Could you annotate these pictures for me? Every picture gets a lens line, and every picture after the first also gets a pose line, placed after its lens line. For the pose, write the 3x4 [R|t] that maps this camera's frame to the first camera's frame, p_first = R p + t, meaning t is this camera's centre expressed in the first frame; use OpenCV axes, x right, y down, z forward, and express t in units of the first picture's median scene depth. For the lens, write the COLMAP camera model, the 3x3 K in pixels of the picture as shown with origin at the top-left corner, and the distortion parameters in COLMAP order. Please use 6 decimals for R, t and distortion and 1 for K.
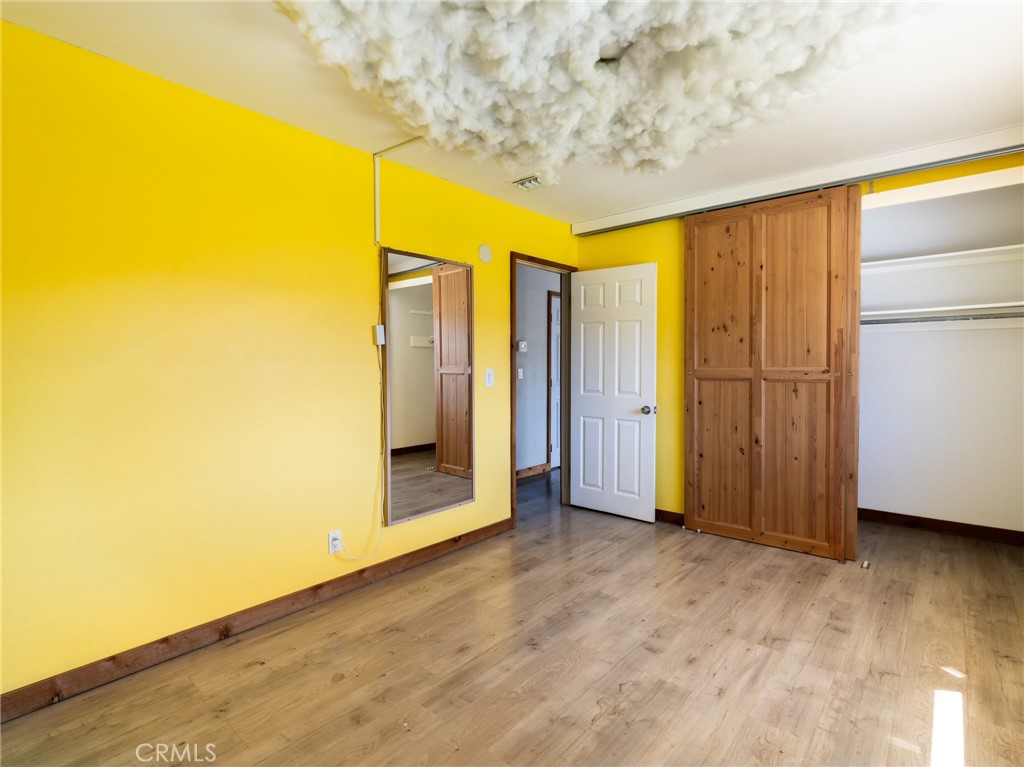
lens RADIAL K [[503.6, 0, 512.9], [0, 503.6, 373.5], [0, 0, 1]] dist [-0.009575, -0.000589]
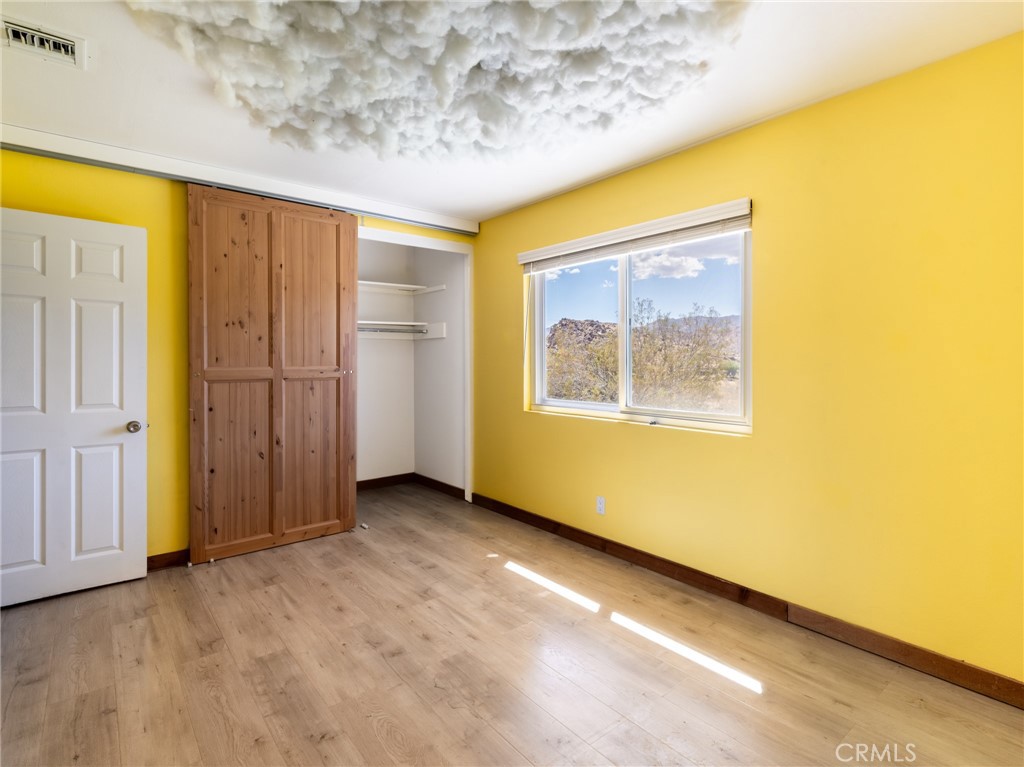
lens RADIAL K [[519.2, 0, 504.7], [0, 519.2, 367.2], [0, 0, 1]] dist [0.001799, -0.002082]
pose [[0.180308, -0.007211, 0.983584, -0.441627], [0.022031, 0.999752, 0.003291, -0.005325], [-0.983363, 0.021076, 0.180422, 0.386256]]
